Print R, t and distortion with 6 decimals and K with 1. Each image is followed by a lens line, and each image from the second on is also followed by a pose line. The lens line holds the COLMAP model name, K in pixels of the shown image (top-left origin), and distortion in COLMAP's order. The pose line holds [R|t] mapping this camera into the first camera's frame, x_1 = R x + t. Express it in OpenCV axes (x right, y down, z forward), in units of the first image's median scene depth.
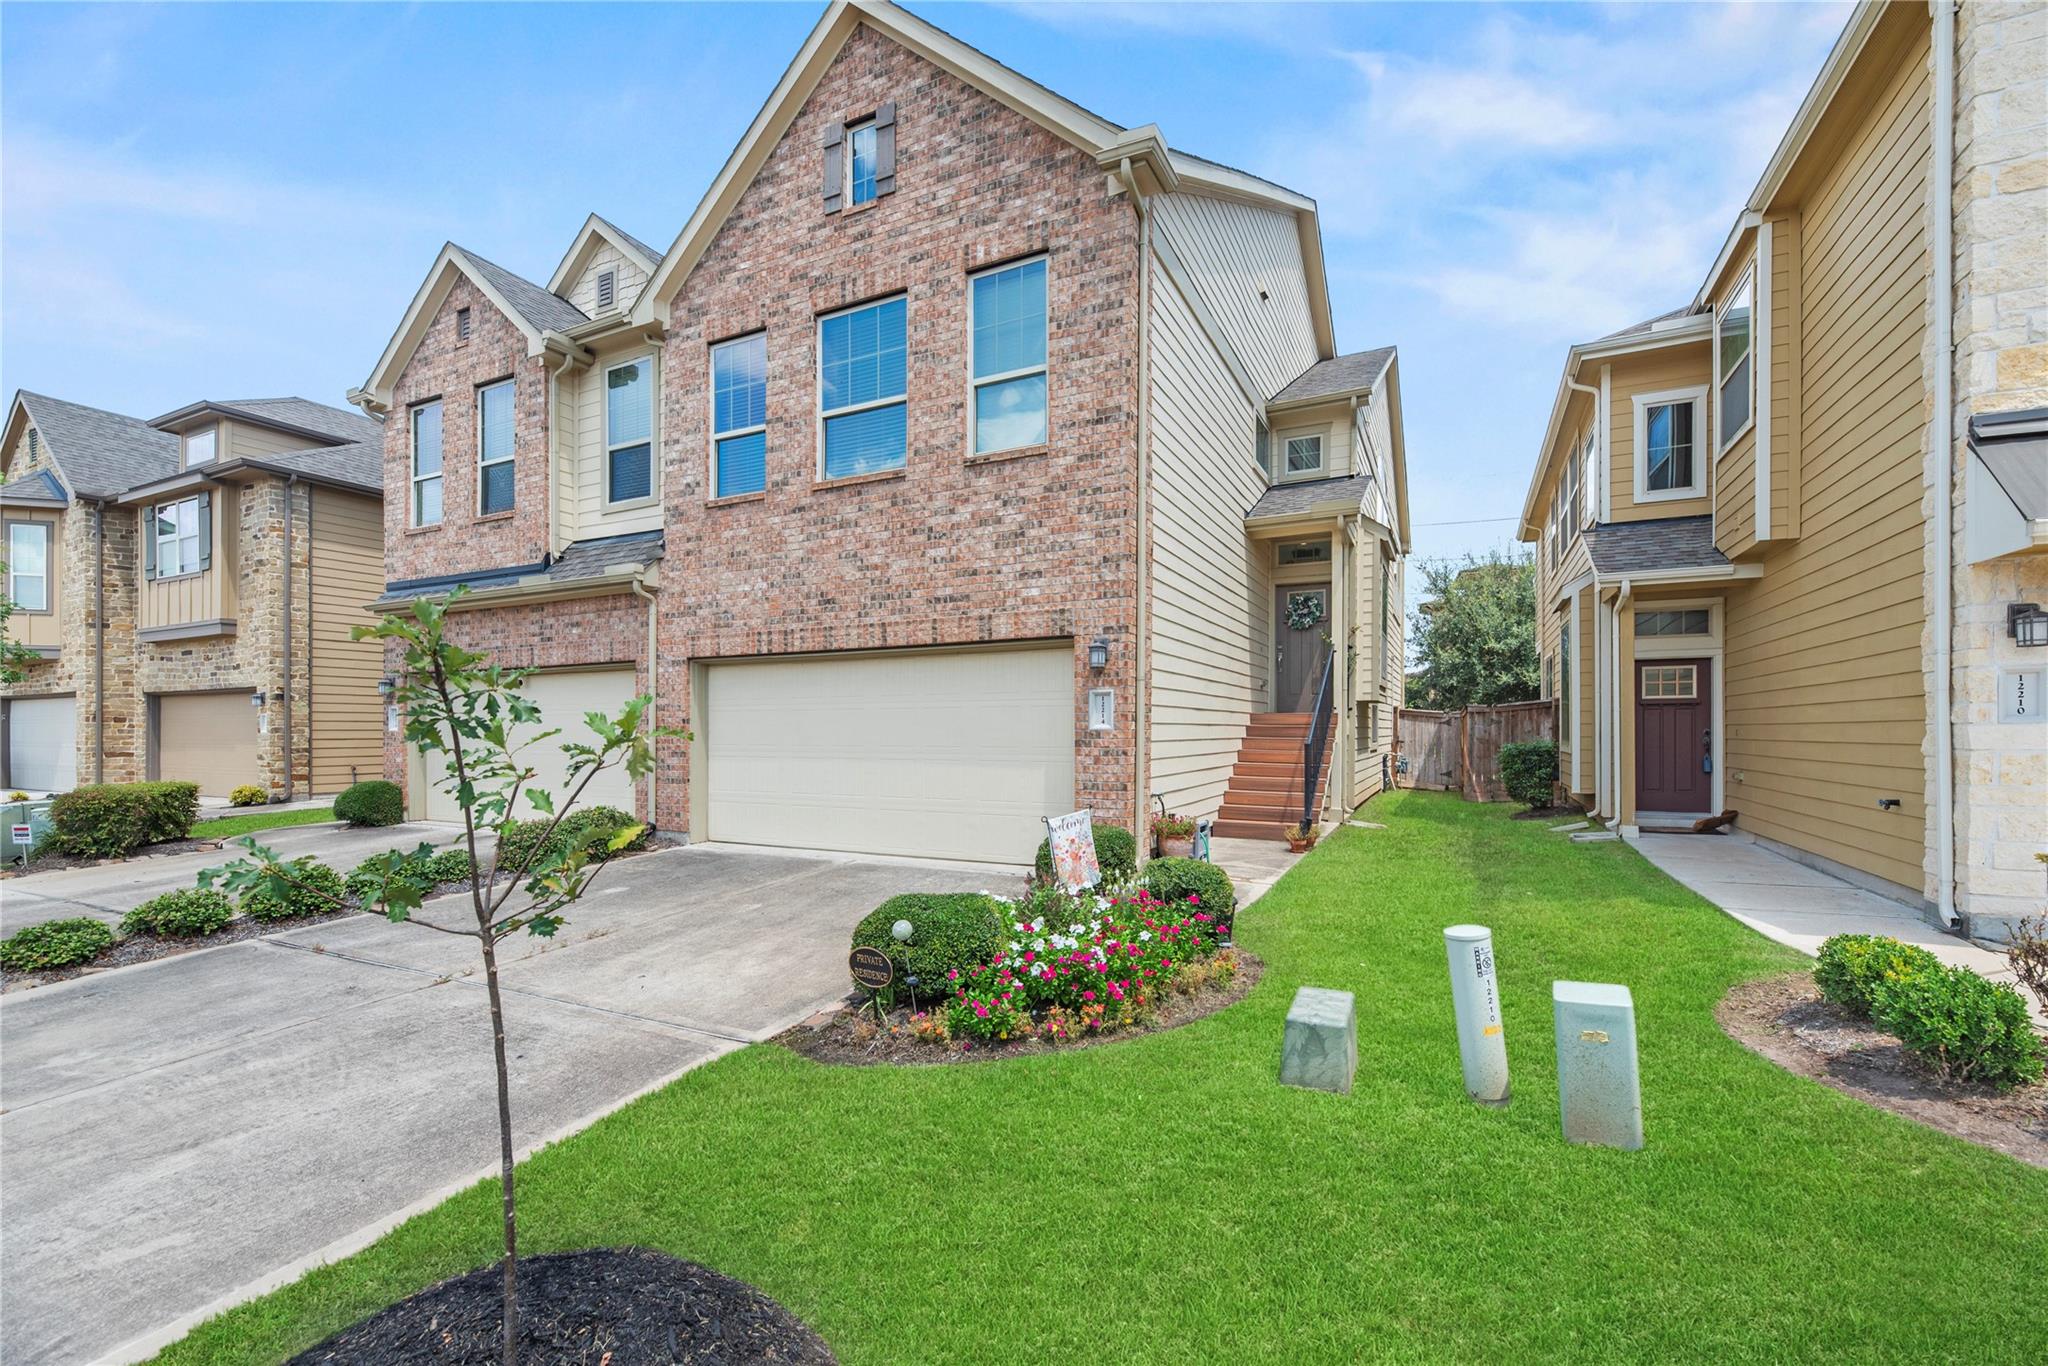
lens RADIAL K [[883.0, 0, 1014.1], [0, 883.0, 726.9], [0, 0, 1]] dist [-0.002452, 0.000232]
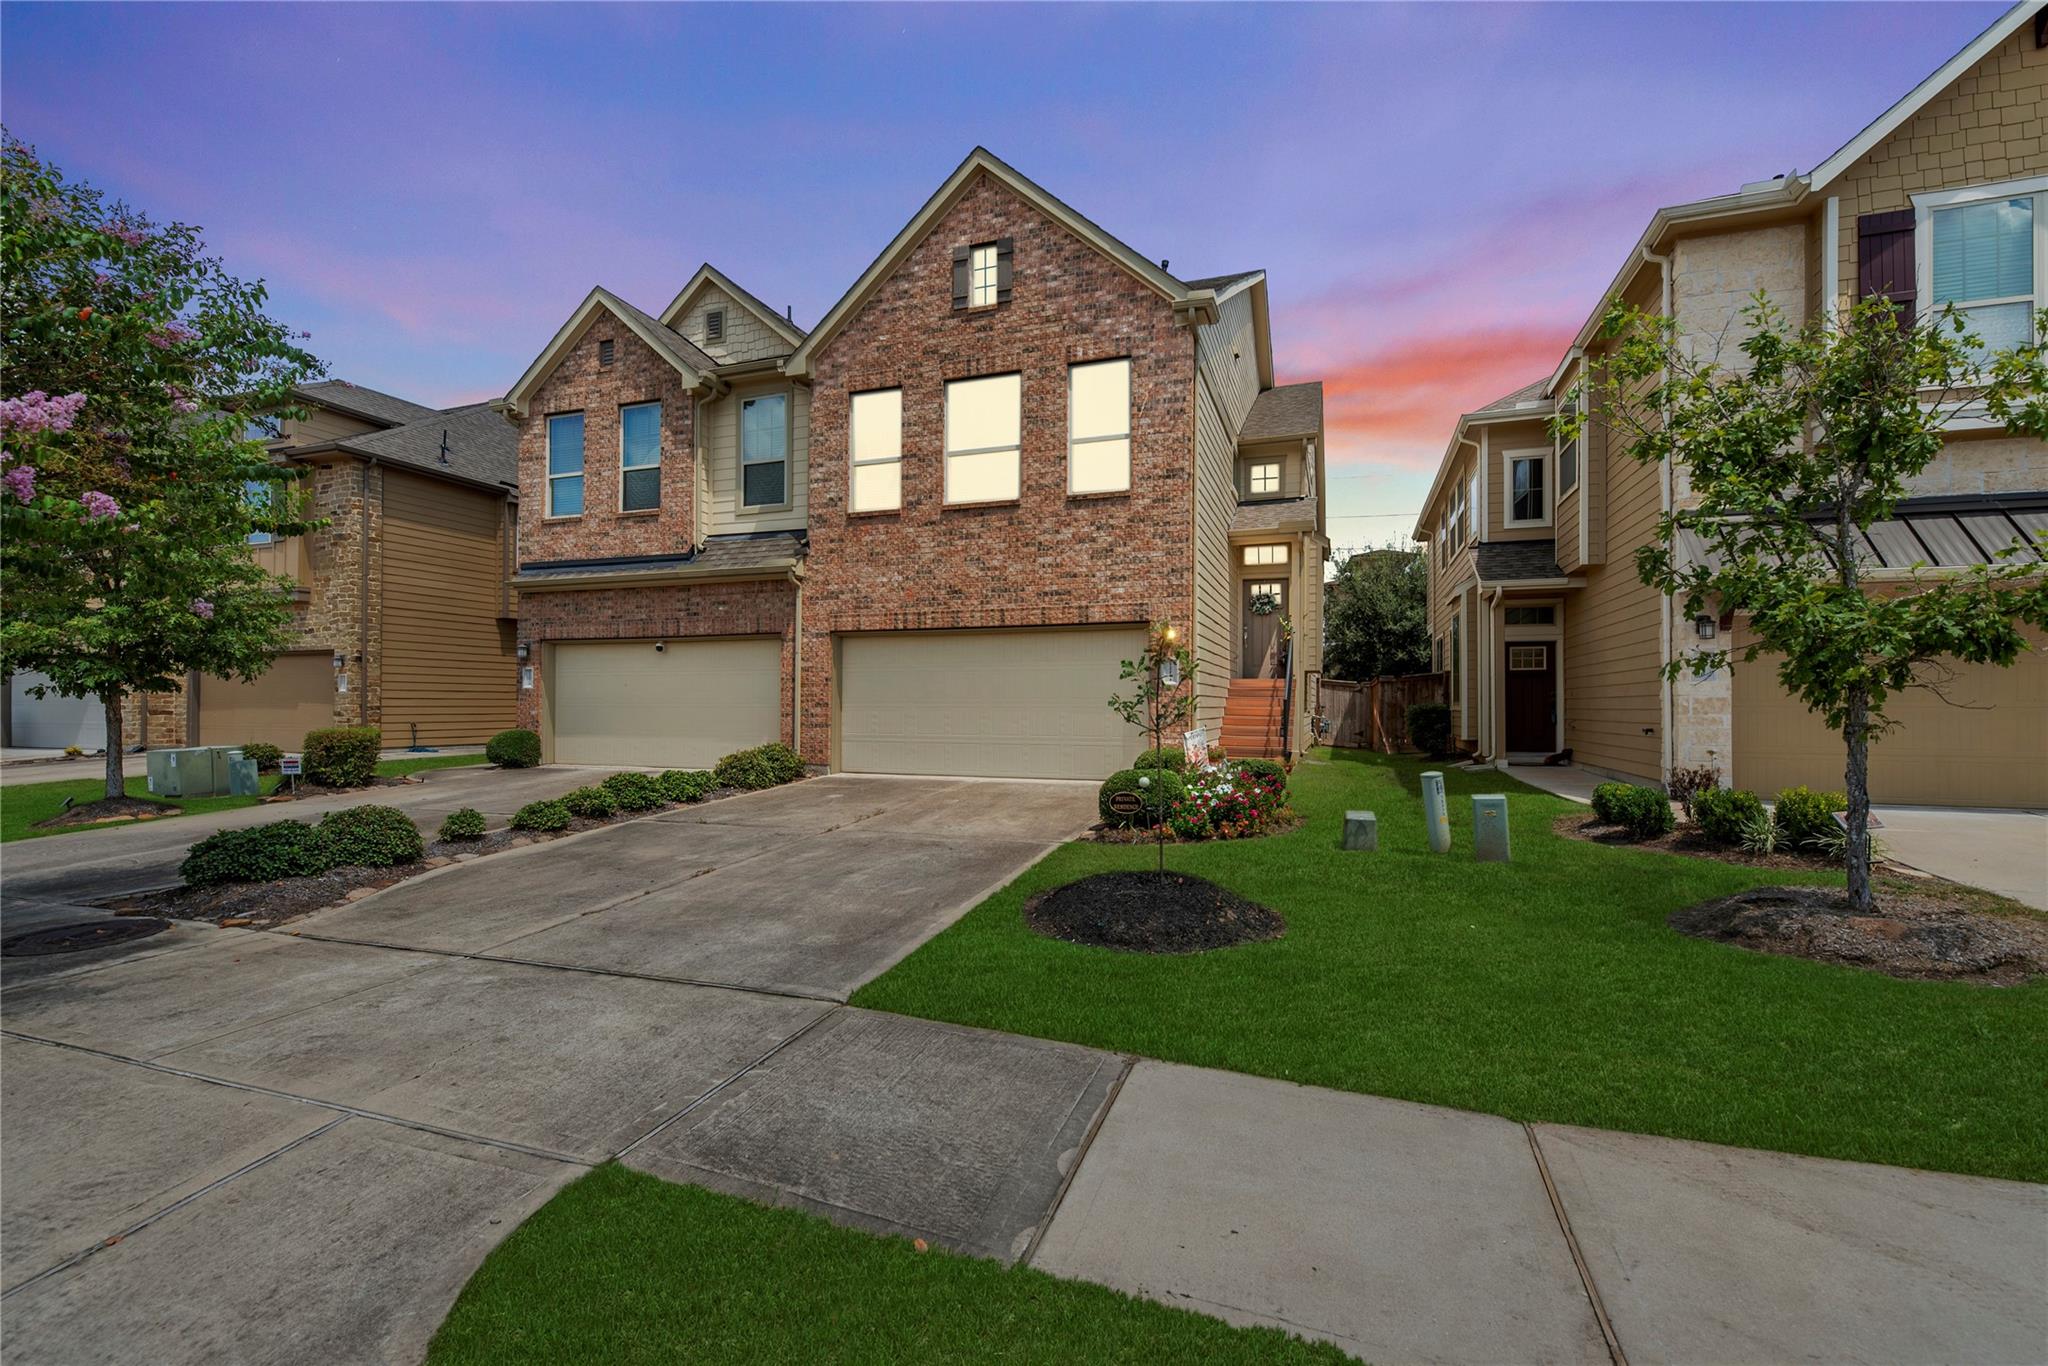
lens RADIAL K [[883.0, 0, 1025.6], [0, 883.0, 688.1], [0, 0, 1]] dist [-0.002452, 0.000232]
pose [[0.993146, 0.006747, 0.116685, -0.225213], [-0.005233, 0.999898, -0.013283, 0.020896], [-0.116762, 0.012581, 0.993080, -0.316324]]
